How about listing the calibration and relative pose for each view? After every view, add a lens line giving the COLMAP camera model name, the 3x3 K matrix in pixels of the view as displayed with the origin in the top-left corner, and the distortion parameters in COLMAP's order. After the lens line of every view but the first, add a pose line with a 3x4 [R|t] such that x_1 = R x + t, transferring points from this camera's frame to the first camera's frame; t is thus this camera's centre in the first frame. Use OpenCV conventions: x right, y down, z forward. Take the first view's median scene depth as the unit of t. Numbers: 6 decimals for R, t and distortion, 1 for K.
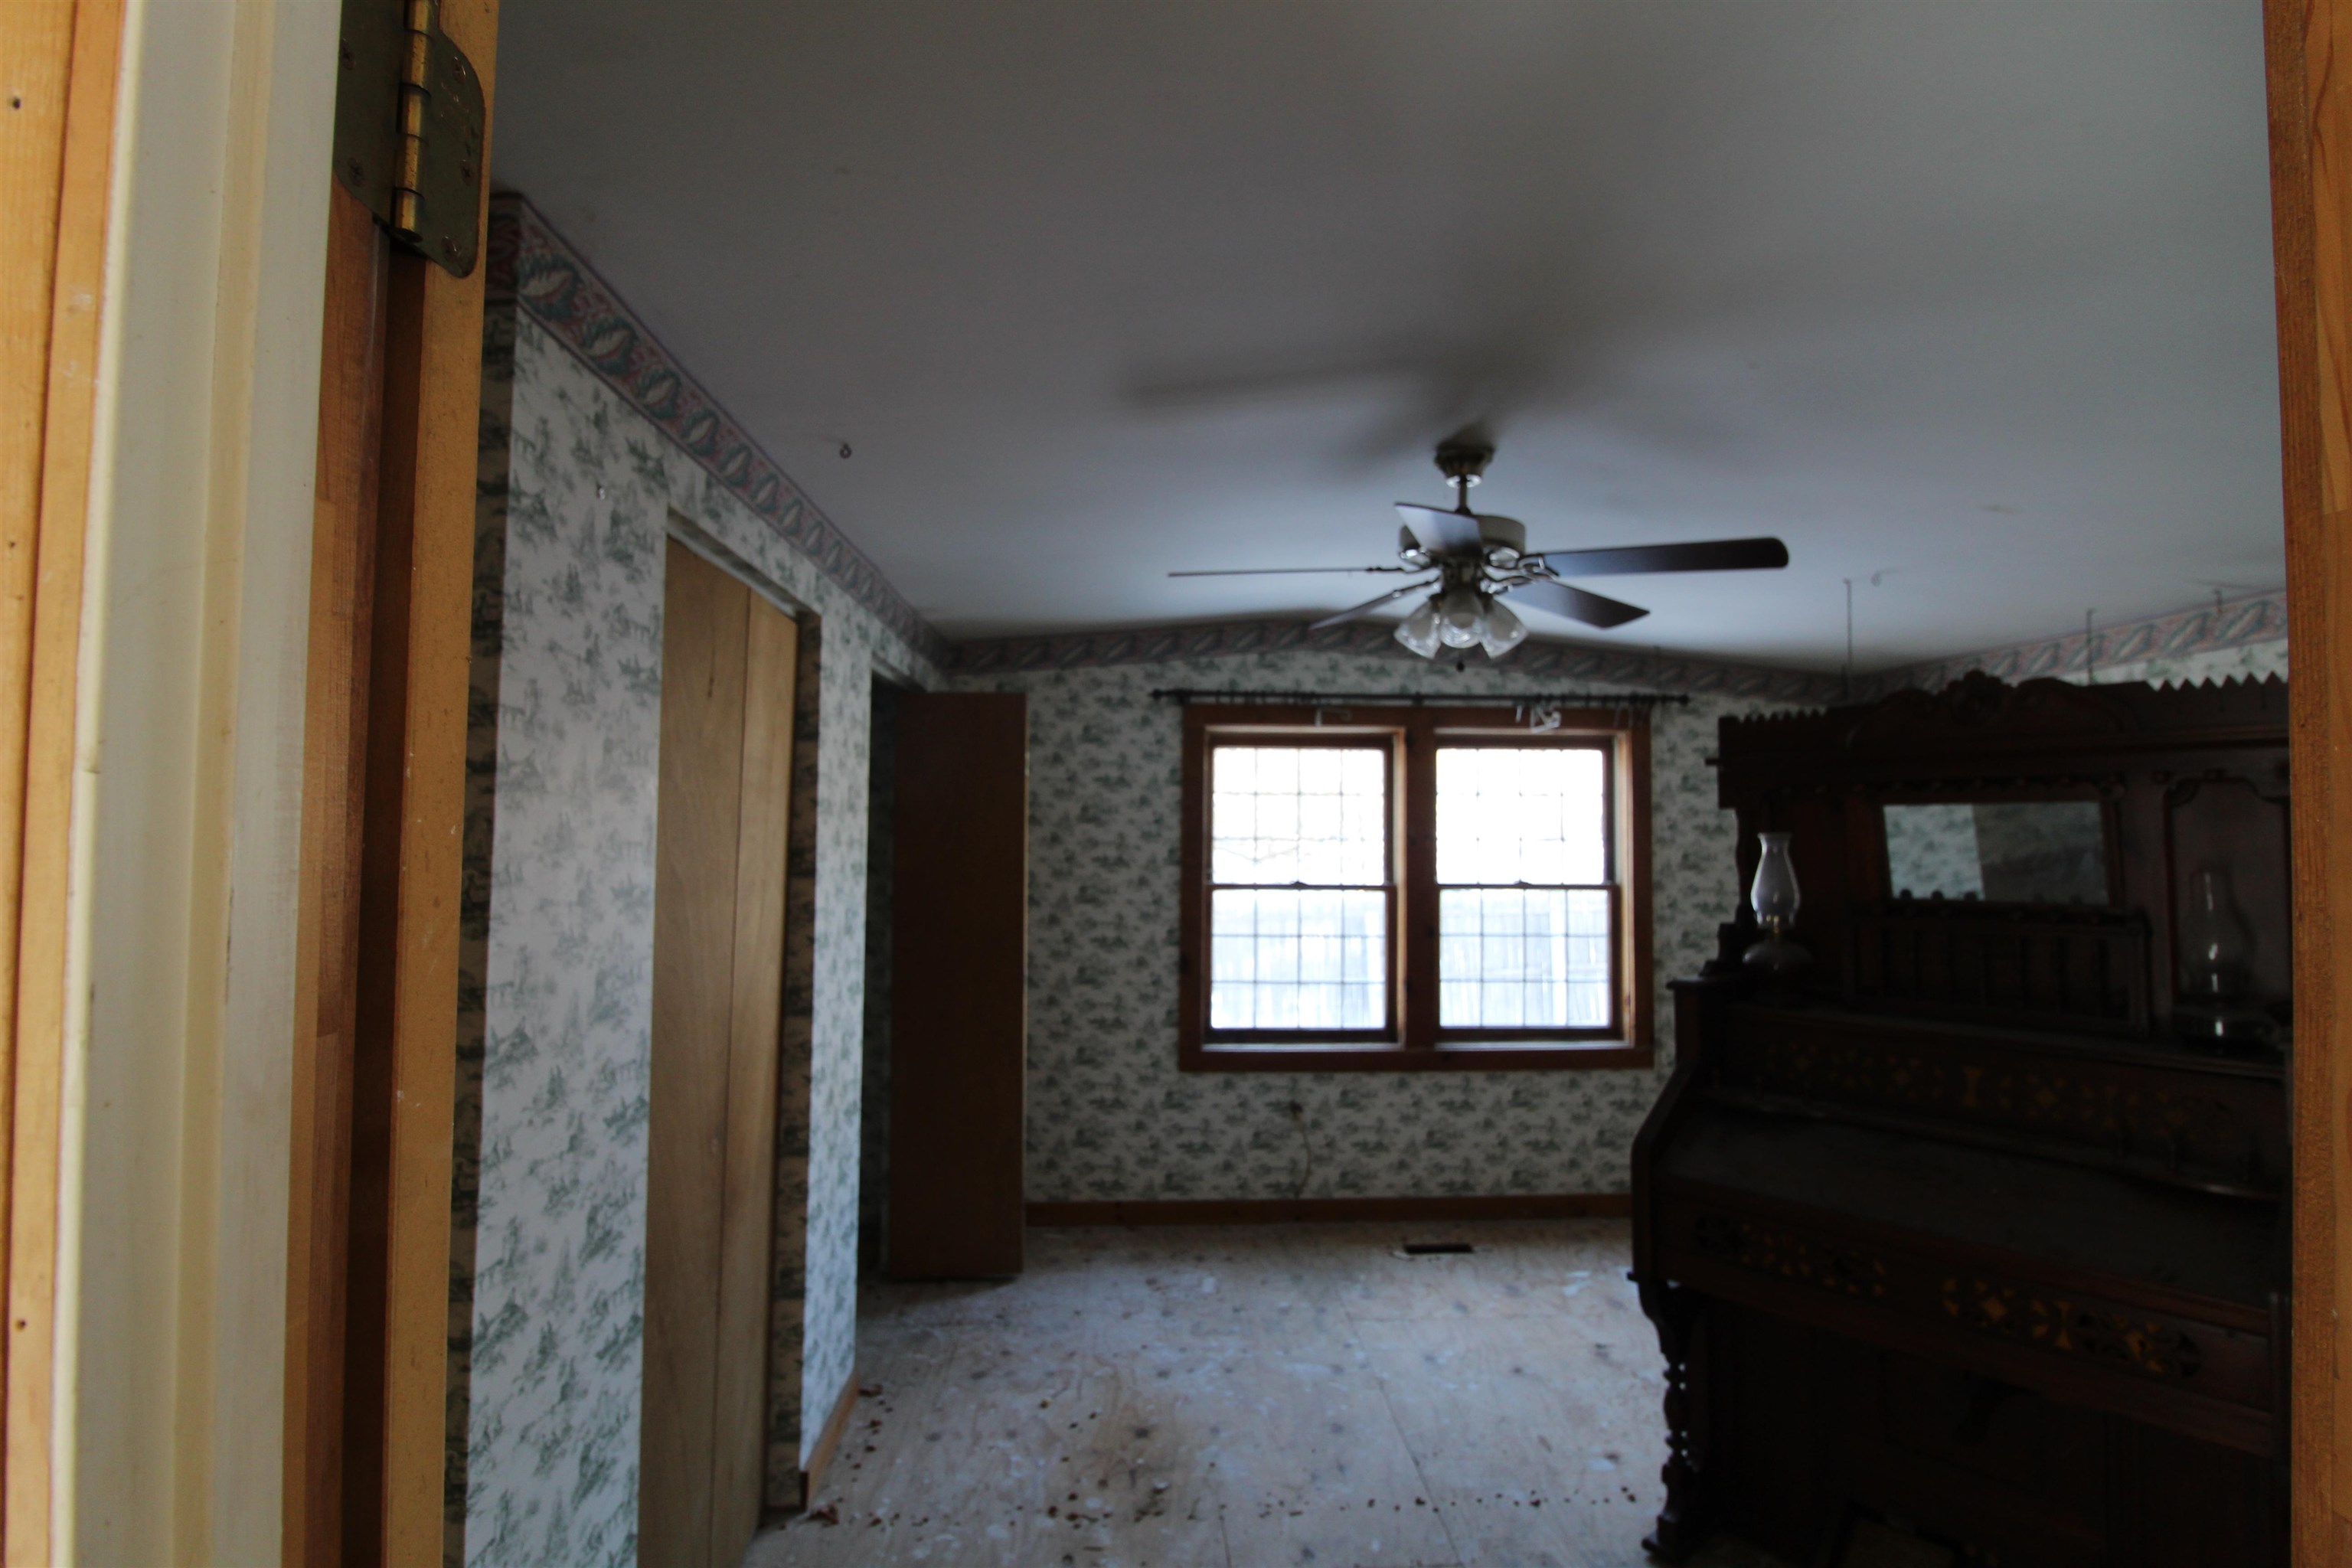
lens RADIAL K [[1151.7, 0, 1190.5], [0, 1151.7, 785.1], [0, 0, 1]] dist [0.003392, -0.000355]
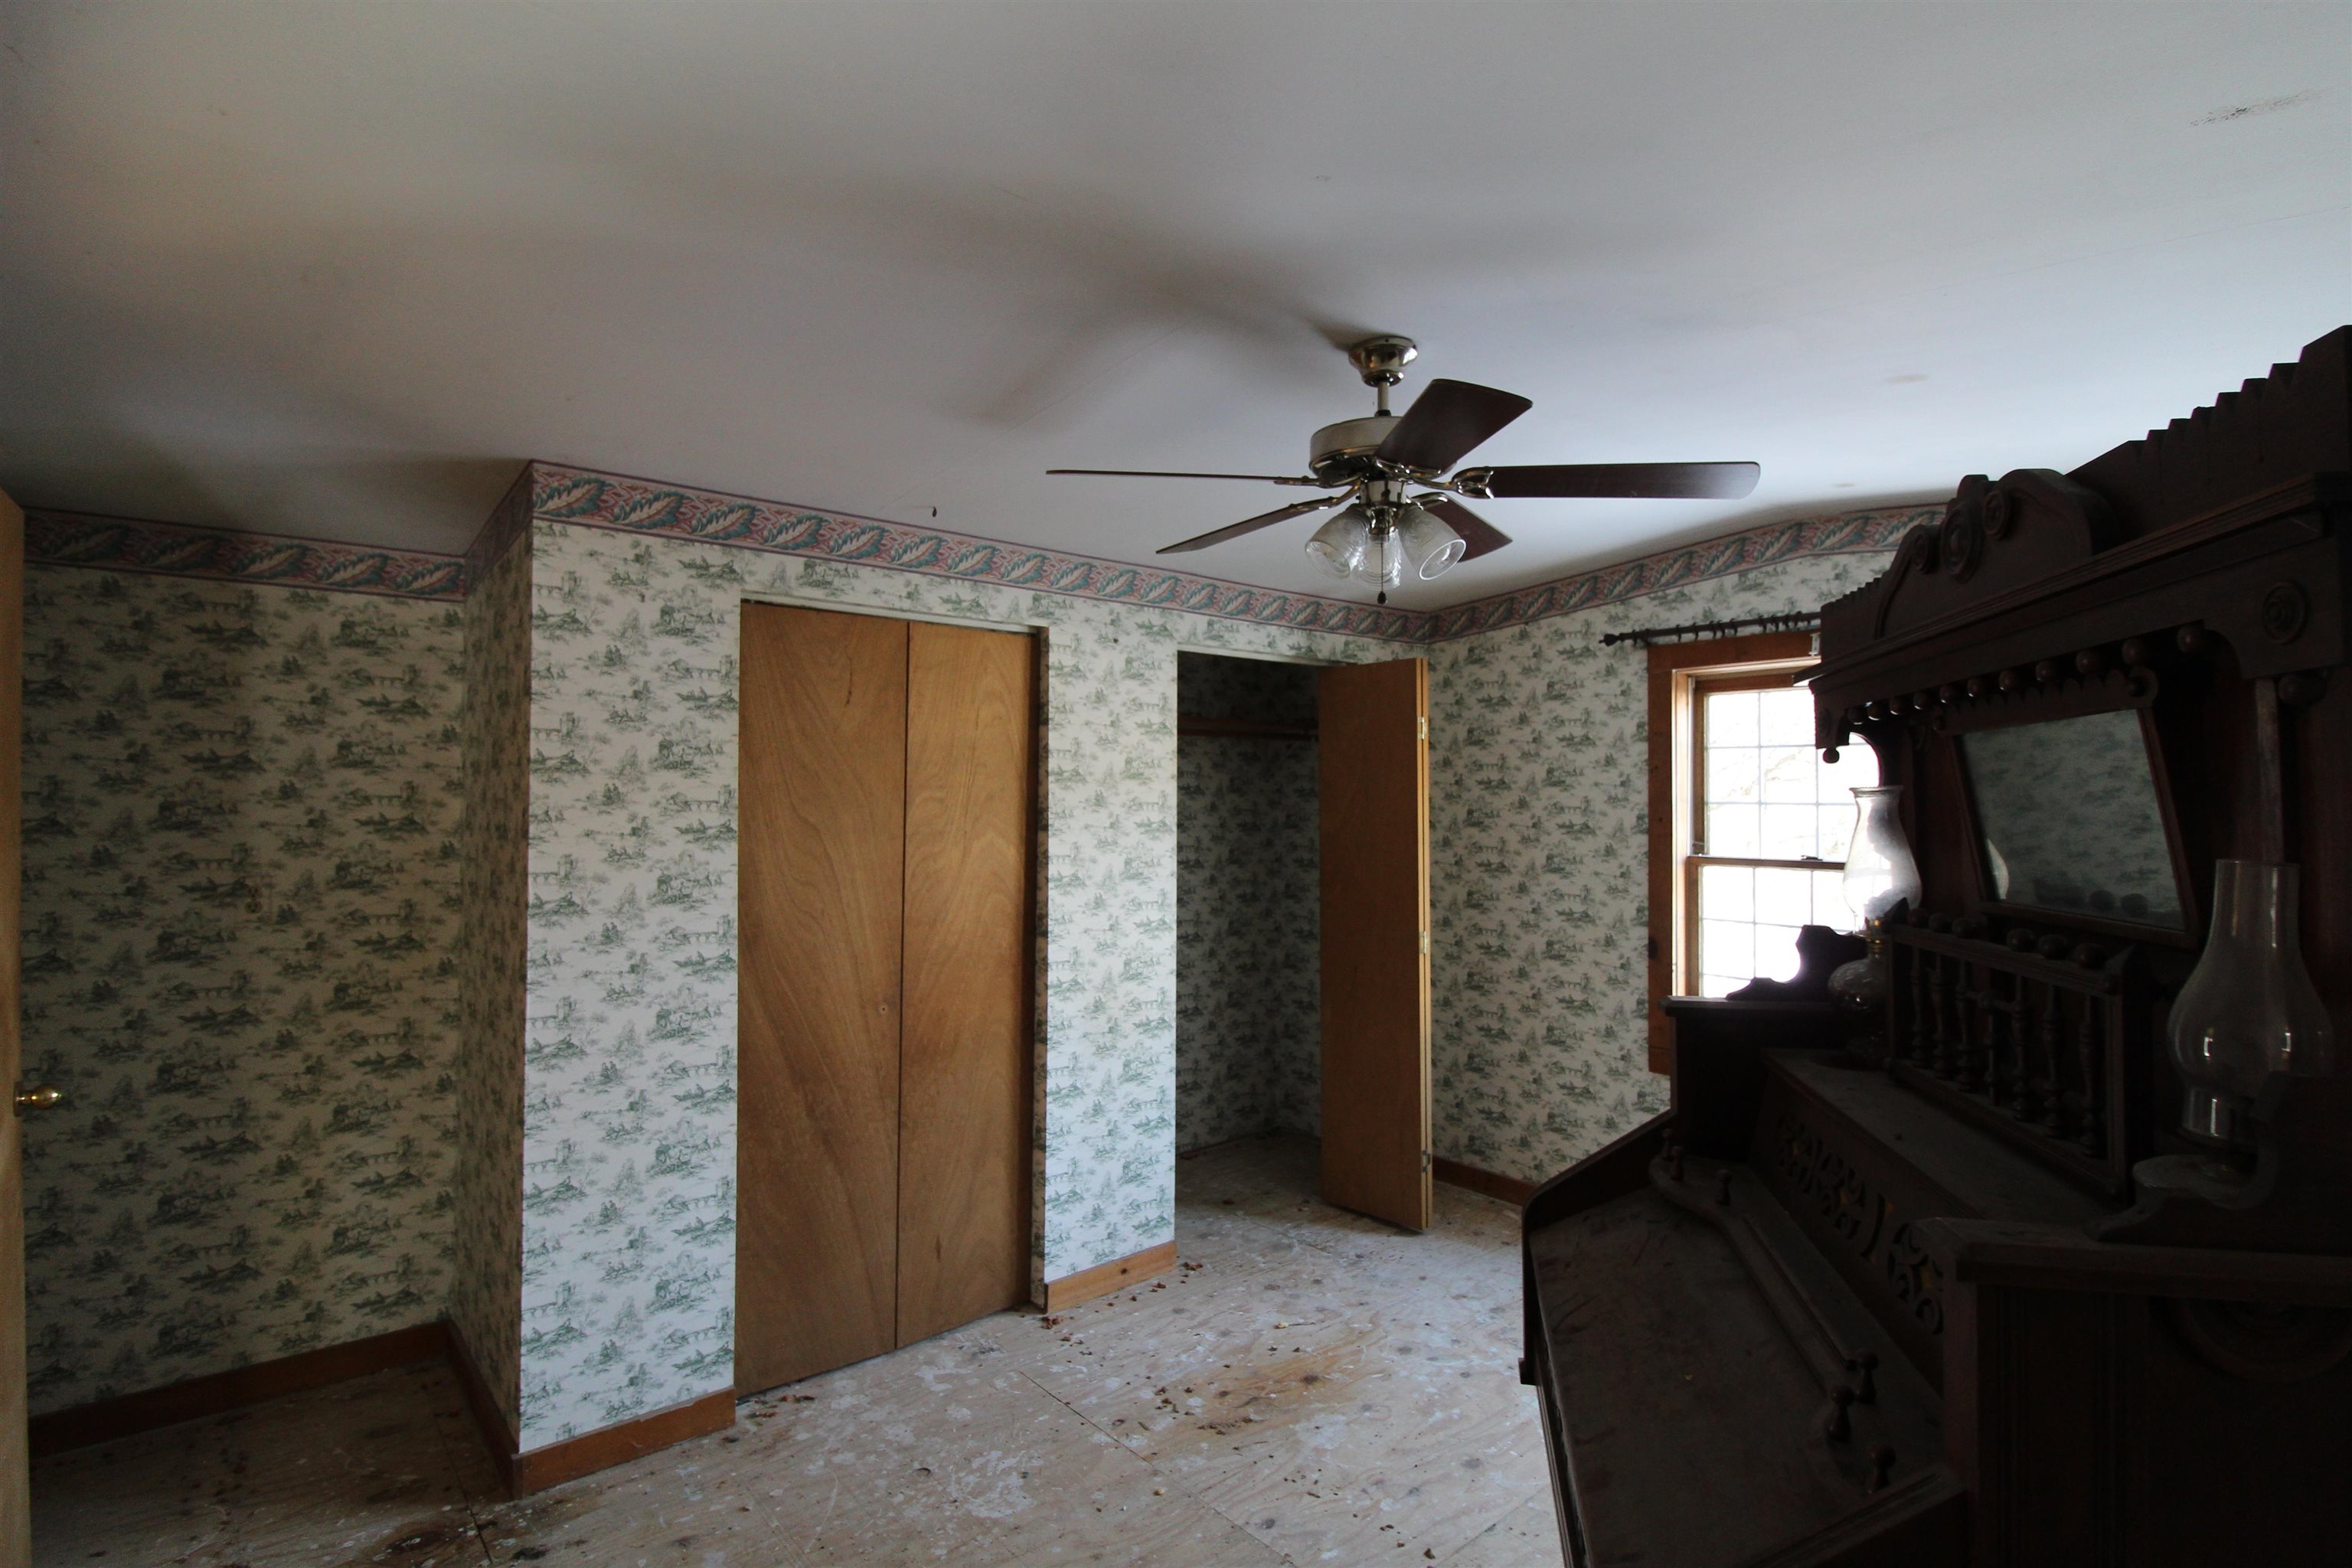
lens RADIAL K [[1151.7, 0, 1194.4], [0, 1151.7, 783.8], [0, 0, 1]] dist [0.003392, -0.000355]
pose [[0.609188, -0.018120, -0.792819, 0.732983], [0.035984, 0.999341, 0.004809, 0.024471], [0.792209, -0.031459, 0.609438, 0.317471]]
